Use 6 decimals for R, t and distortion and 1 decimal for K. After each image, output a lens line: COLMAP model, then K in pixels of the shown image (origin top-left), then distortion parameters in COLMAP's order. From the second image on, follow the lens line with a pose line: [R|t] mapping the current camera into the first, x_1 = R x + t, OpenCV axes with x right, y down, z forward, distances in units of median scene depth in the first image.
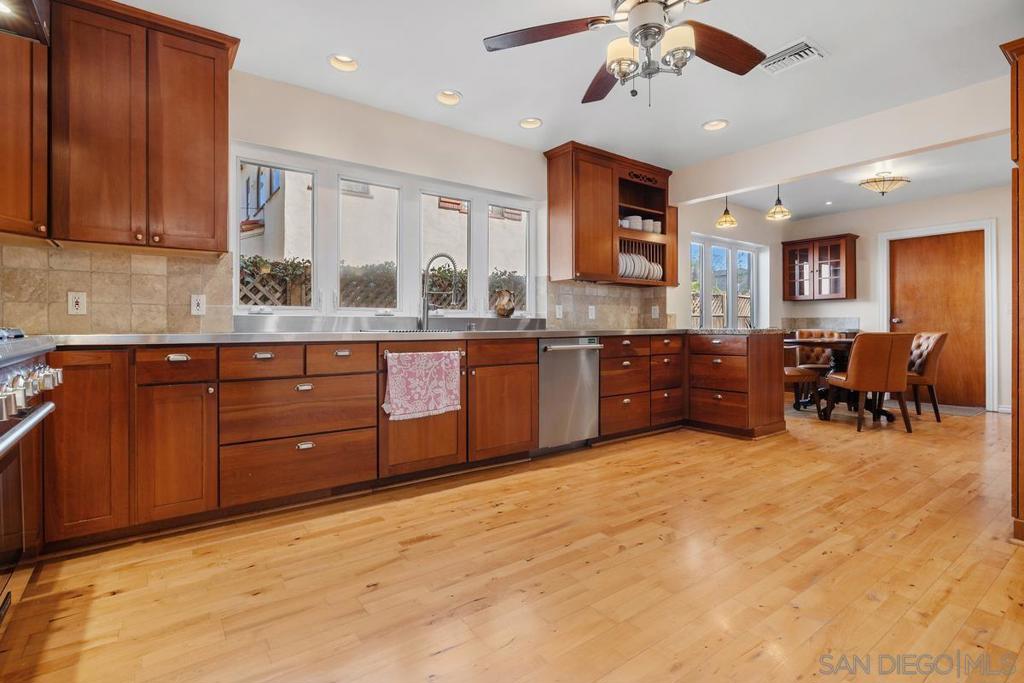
lens RADIAL K [[493.1, 0, 509.7], [0, 493.1, 331.6], [0, 0, 1]] dist [-0.003554, 0.000302]
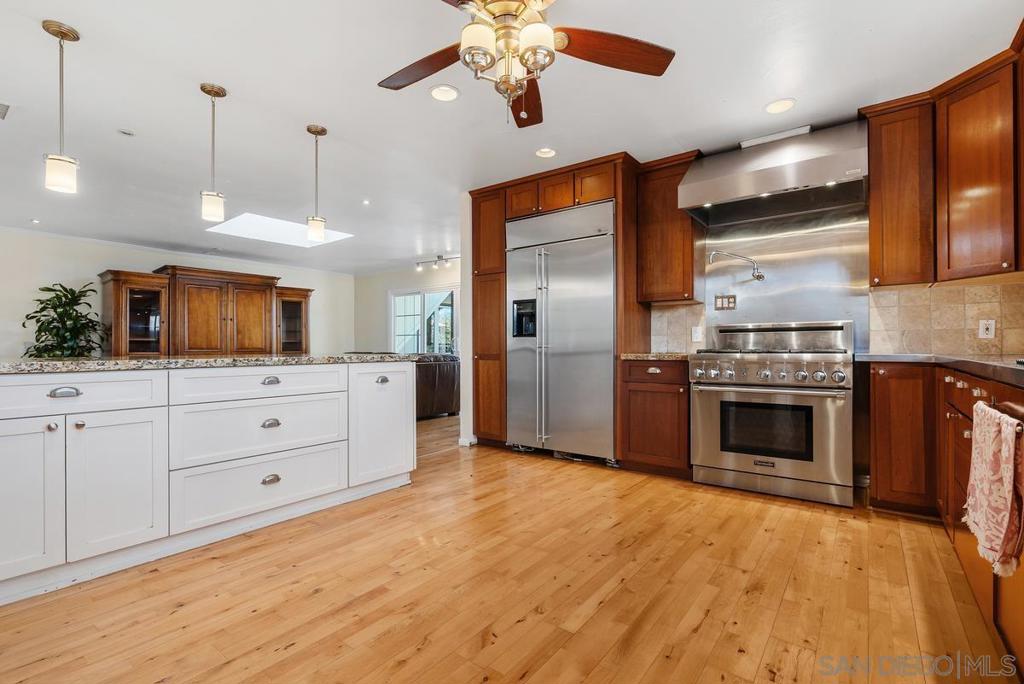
lens RADIAL K [[466.1, 0, 513.3], [0, 466.1, 344.7], [0, 0, 1]] dist [0.000027, 0.000000]
pose [[-0.961143, -0.001571, -0.276046, 0.545540], [-0.003326, 0.999977, 0.005889, -0.026638], [0.276030, 0.006579, -0.961126, 1.934717]]
